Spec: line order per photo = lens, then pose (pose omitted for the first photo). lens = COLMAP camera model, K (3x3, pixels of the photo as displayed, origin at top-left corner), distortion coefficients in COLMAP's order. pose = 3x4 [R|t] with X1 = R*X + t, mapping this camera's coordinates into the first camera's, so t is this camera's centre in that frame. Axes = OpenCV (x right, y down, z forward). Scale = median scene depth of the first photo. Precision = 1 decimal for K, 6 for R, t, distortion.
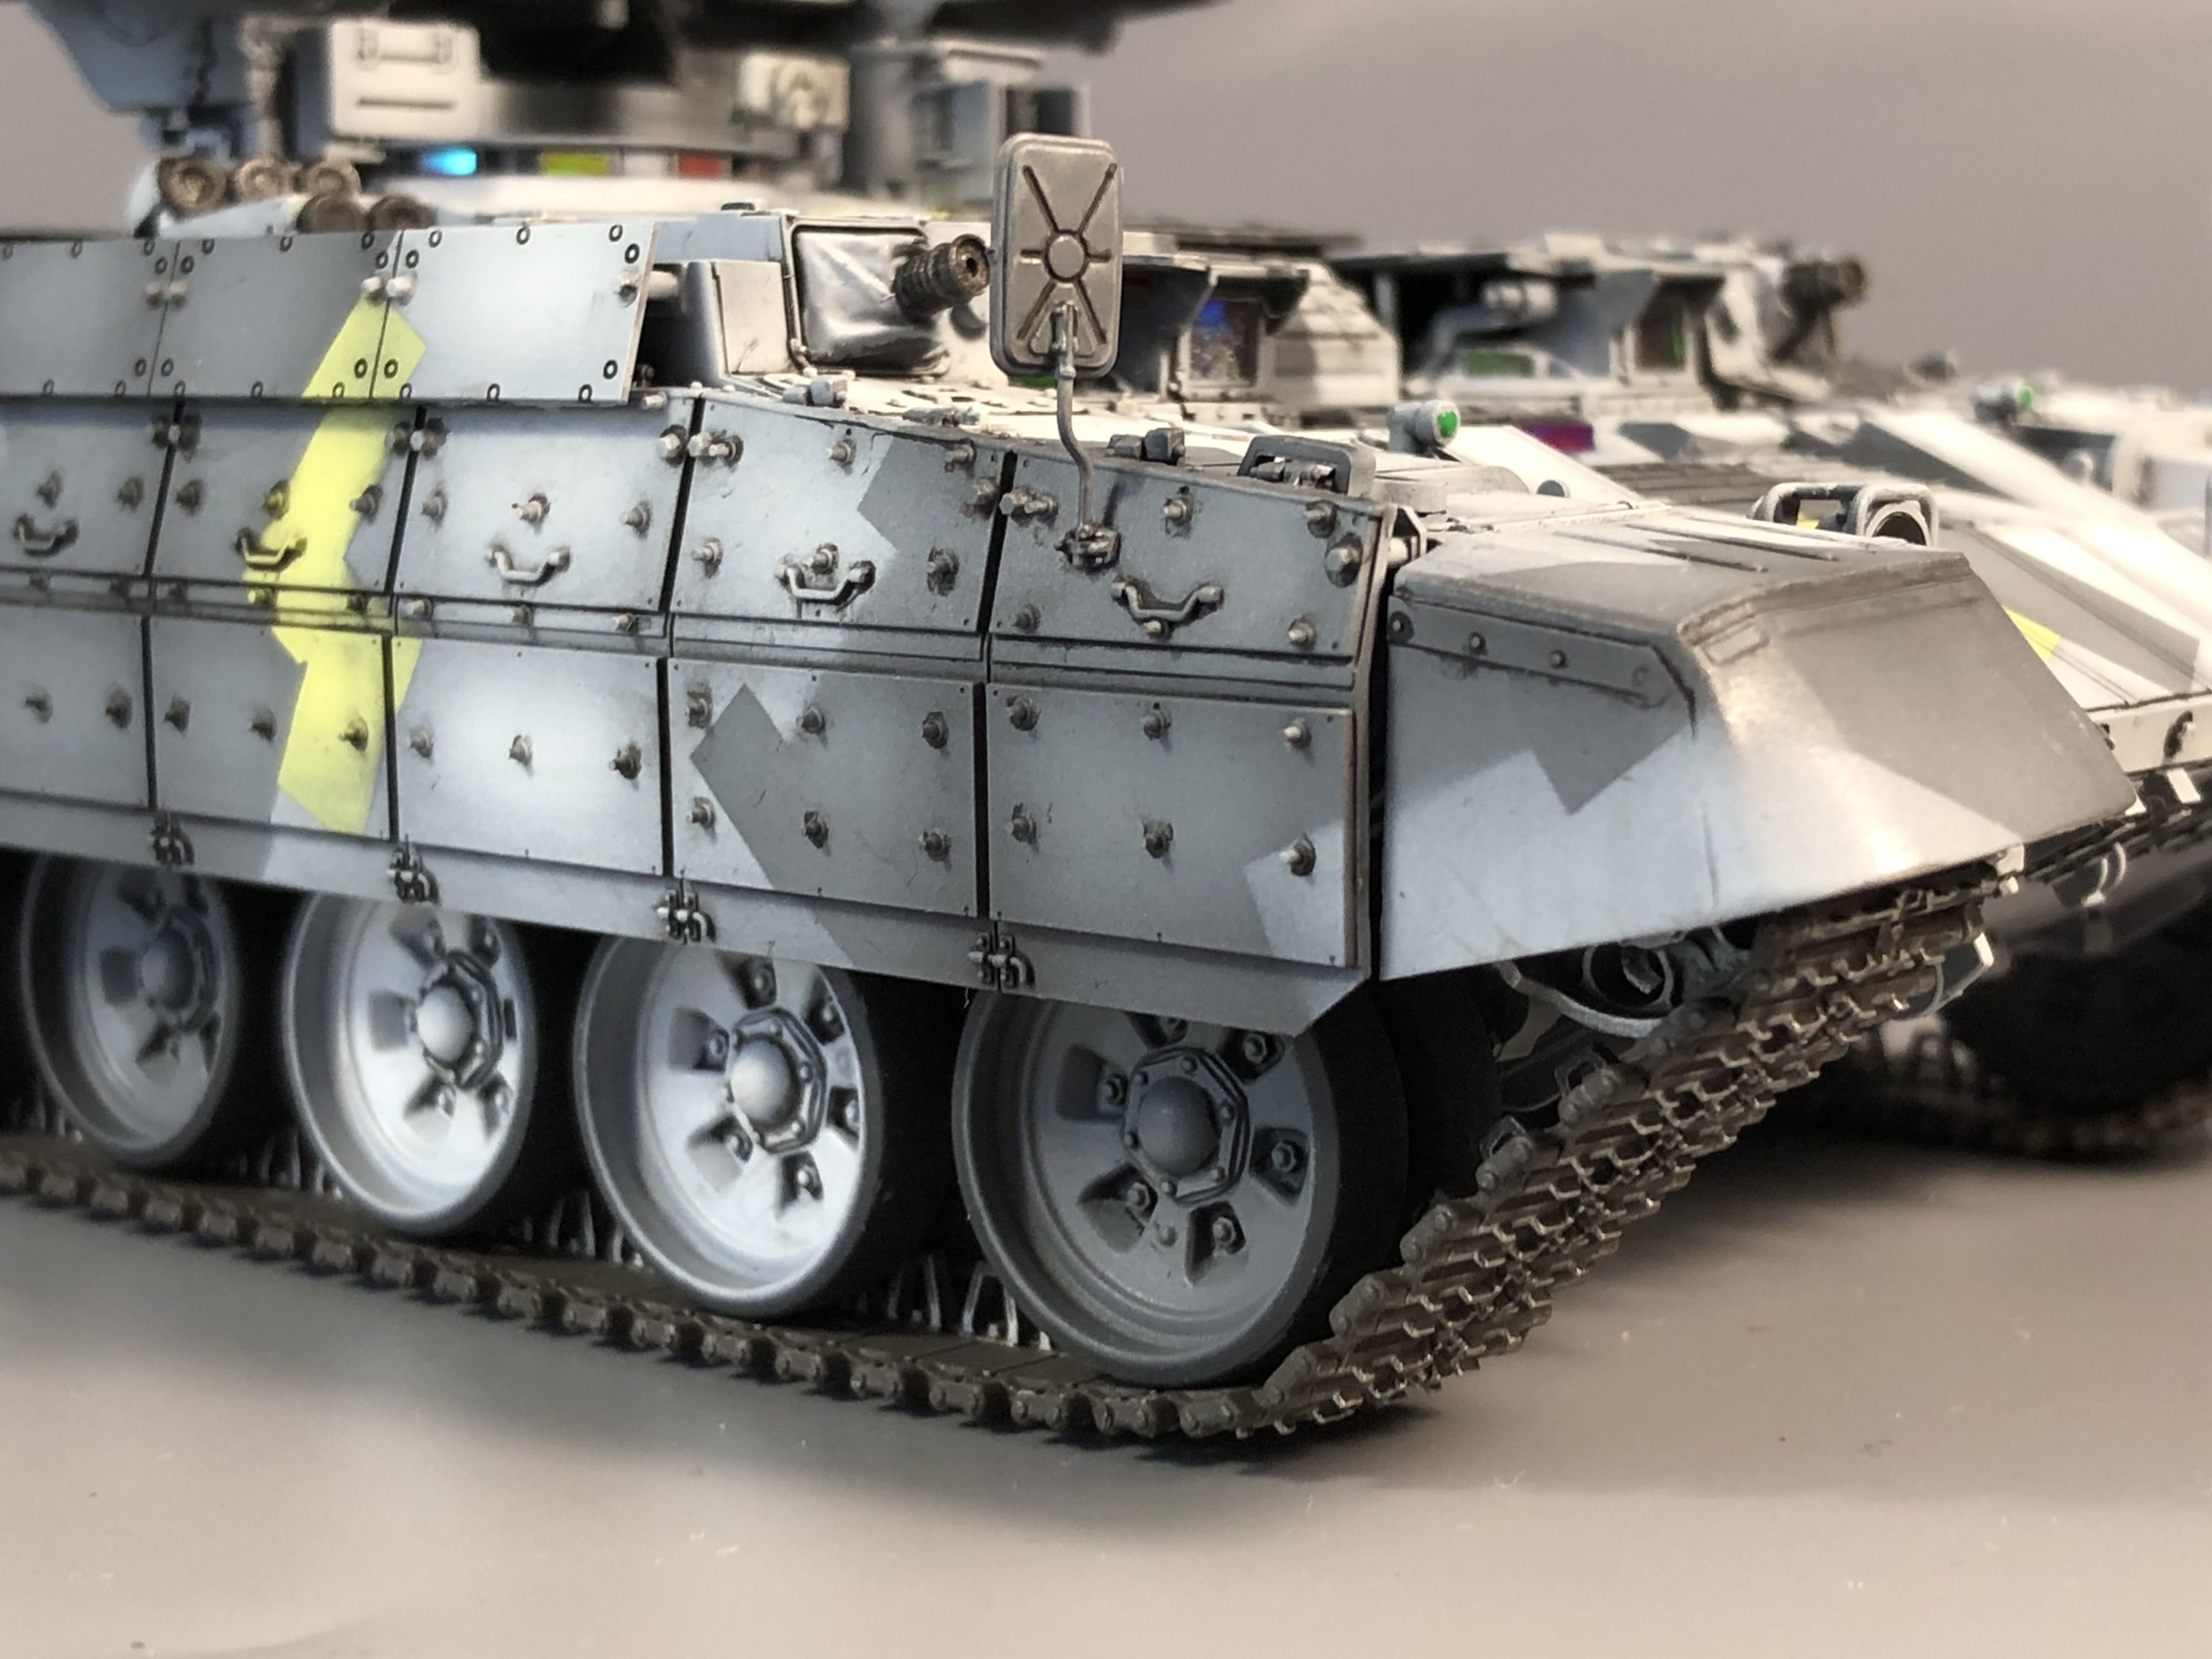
lens RADIAL K [[3691.1, 0, 1106.0], [0, 3691.1, 829.5], [0, 0, 1]] dist [0.275012, -1.958804]
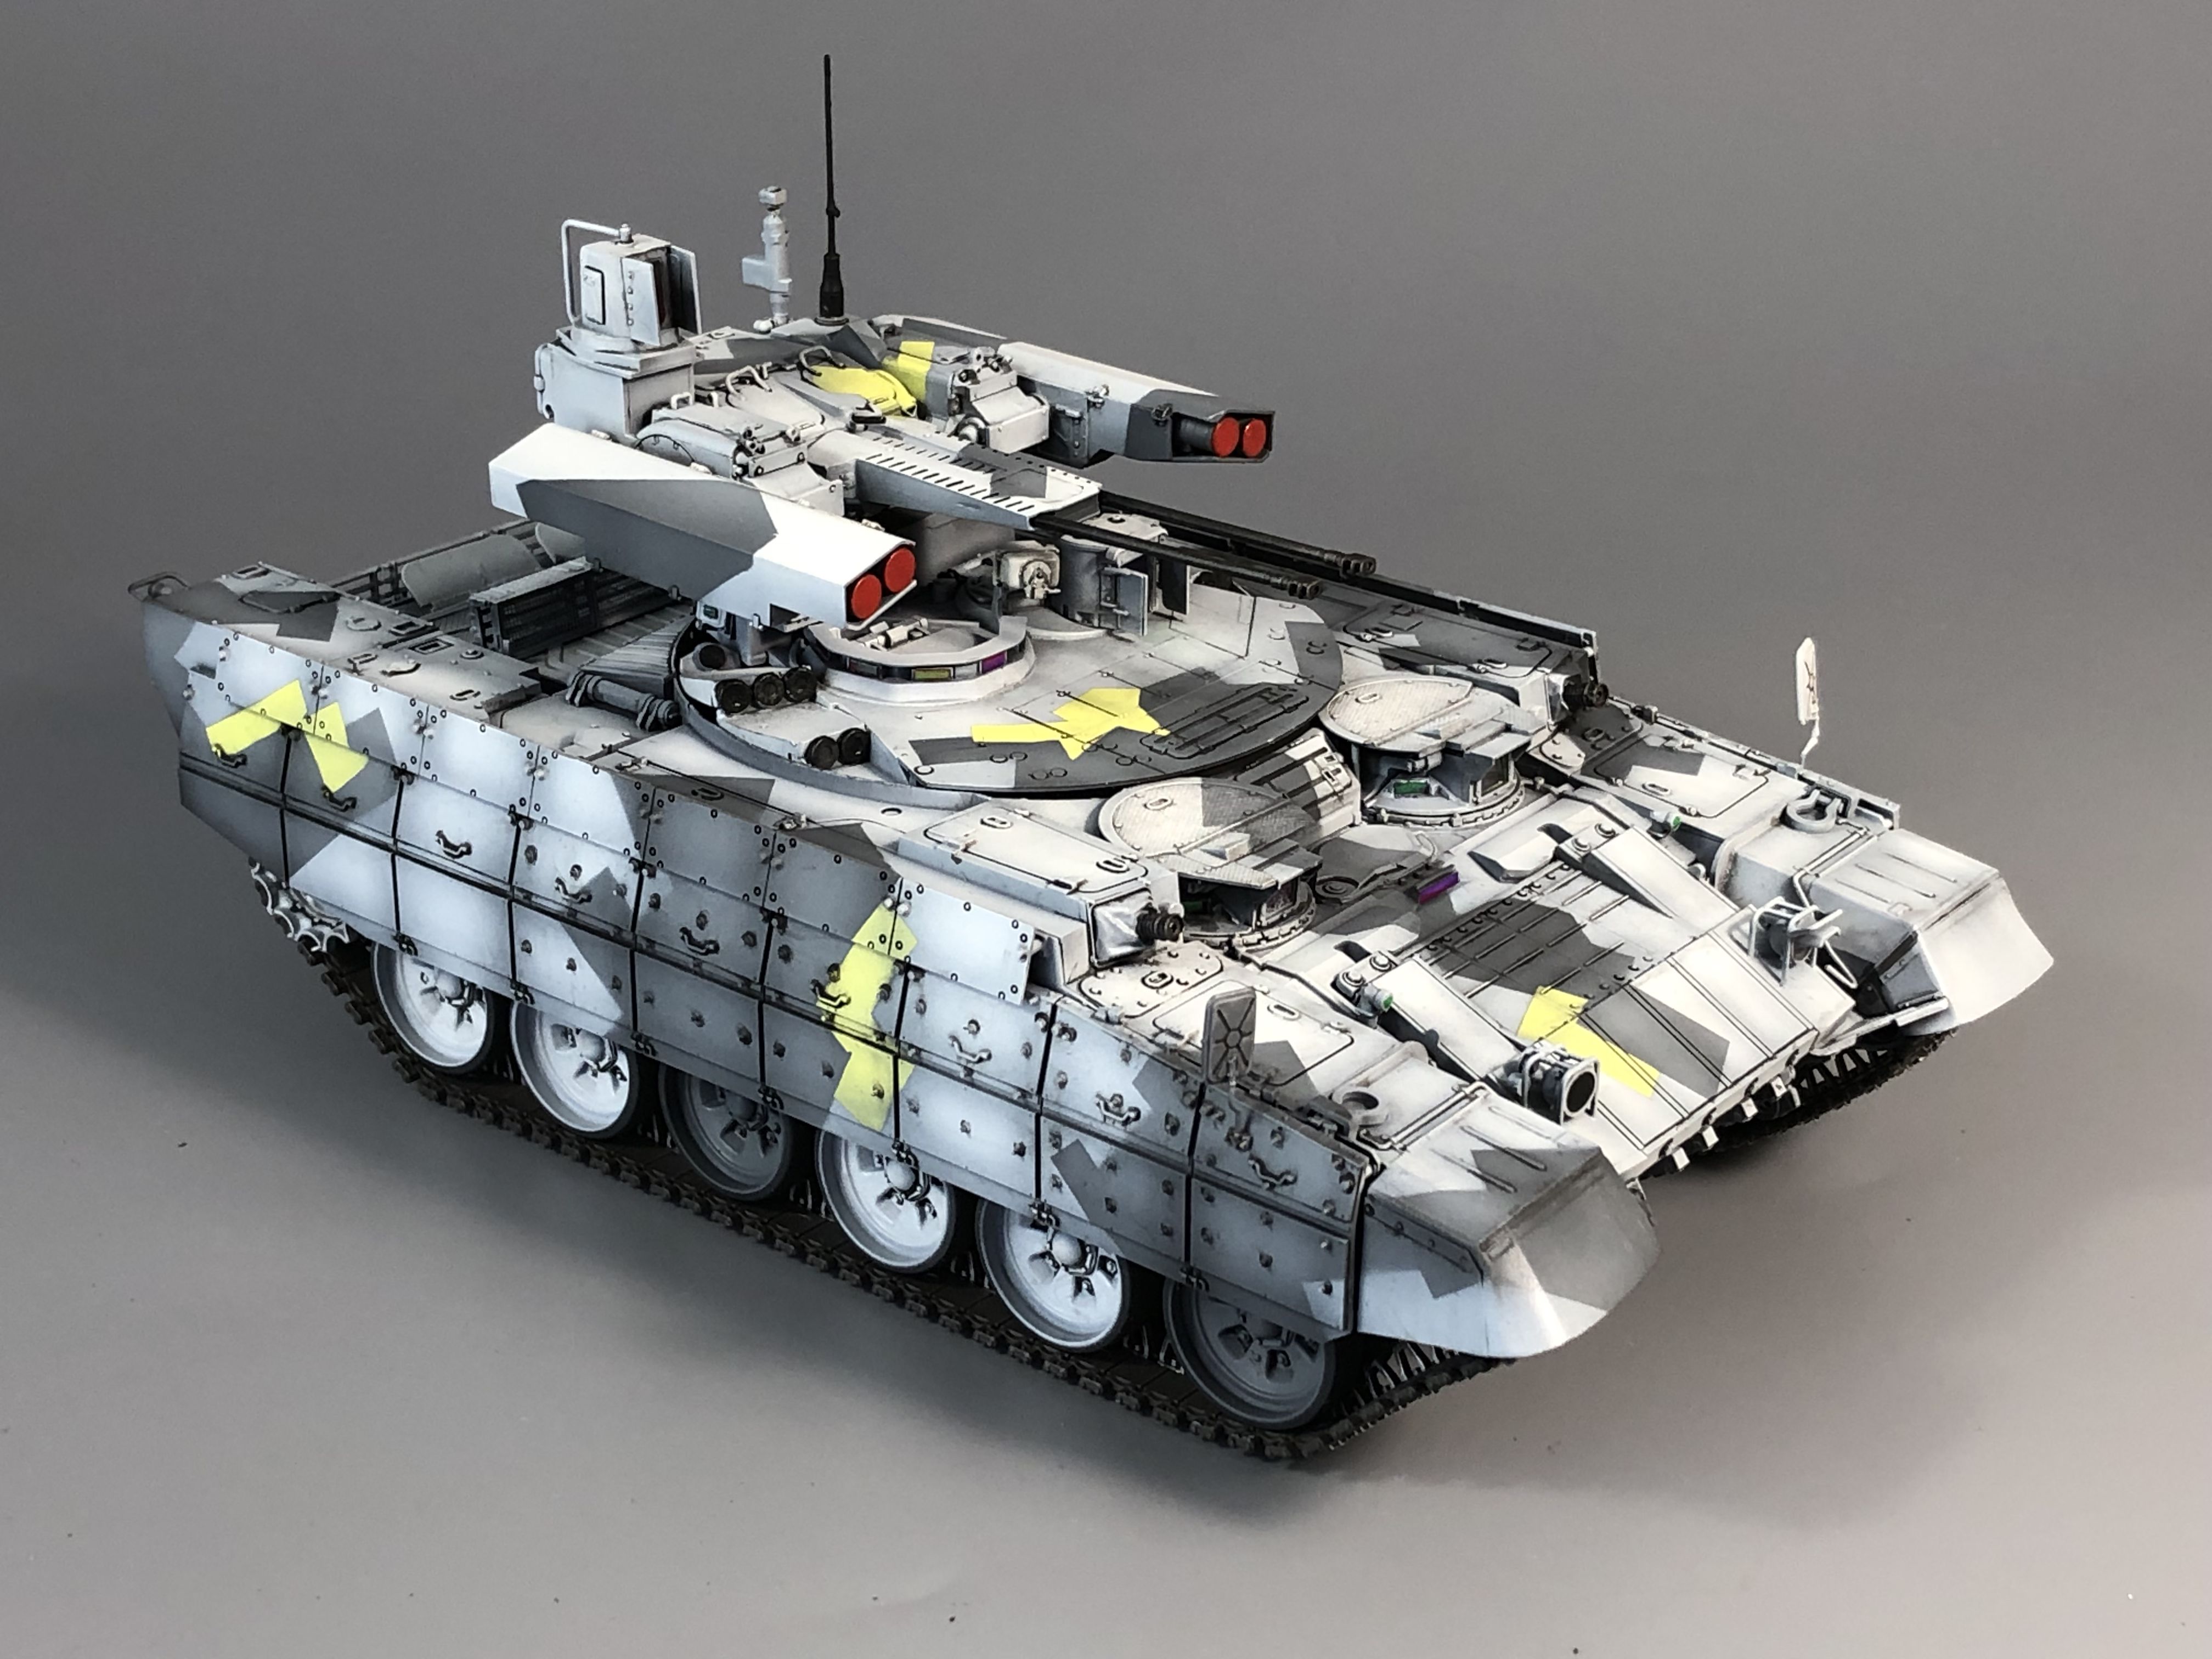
lens RADIAL K [[3691.1, 0, 1106.0], [0, 3691.1, 829.5], [0, 0, 1]] dist [0.275012, -1.958804]
pose [[0.999514, 0.000824, 0.031159, -0.148288], [-0.009953, 0.955758, 0.293984, -0.872481], [-0.029539, -0.294152, 0.955302, -1.098674]]
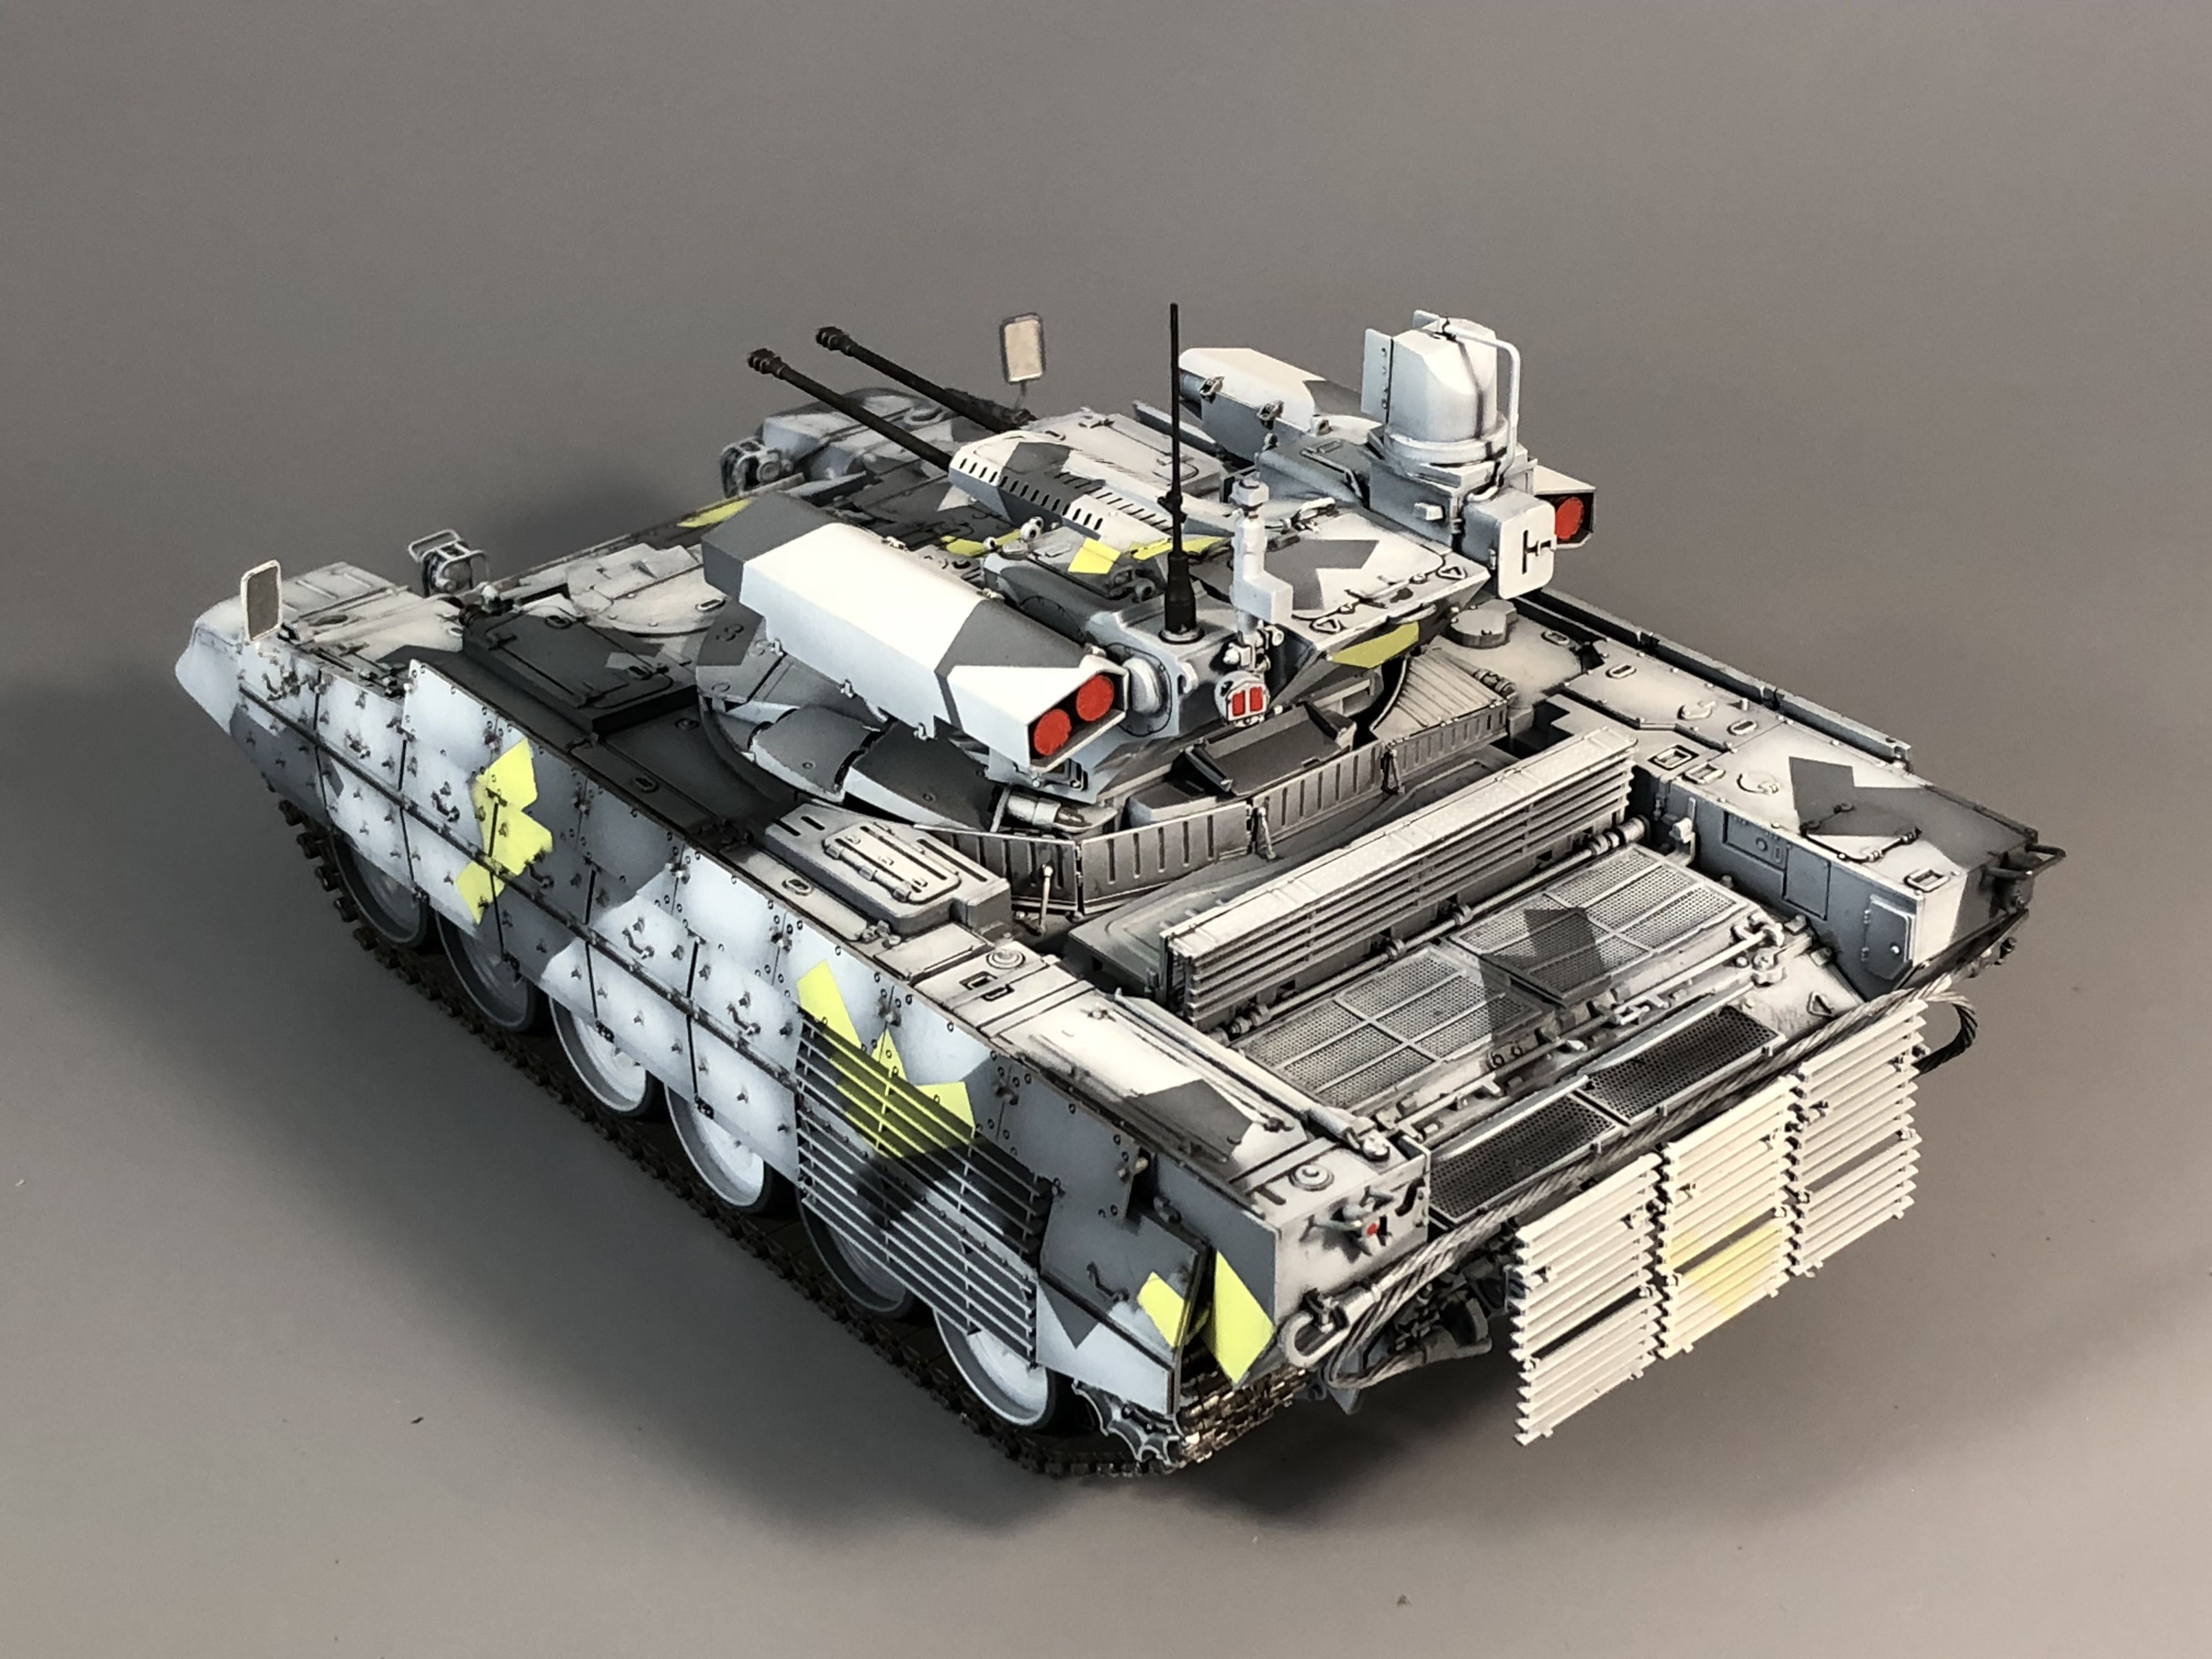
lens RADIAL K [[3691.1, 0, 1106.0], [0, 3691.1, 829.5], [0, 0, 1]] dist [0.275012, -1.958804]
pose [[-0.989738, -0.070227, 0.124449, -0.478078], [0.022296, 0.784342, 0.619928, -1.644937], [-0.141147, 0.616341, -0.774727, 3.379590]]
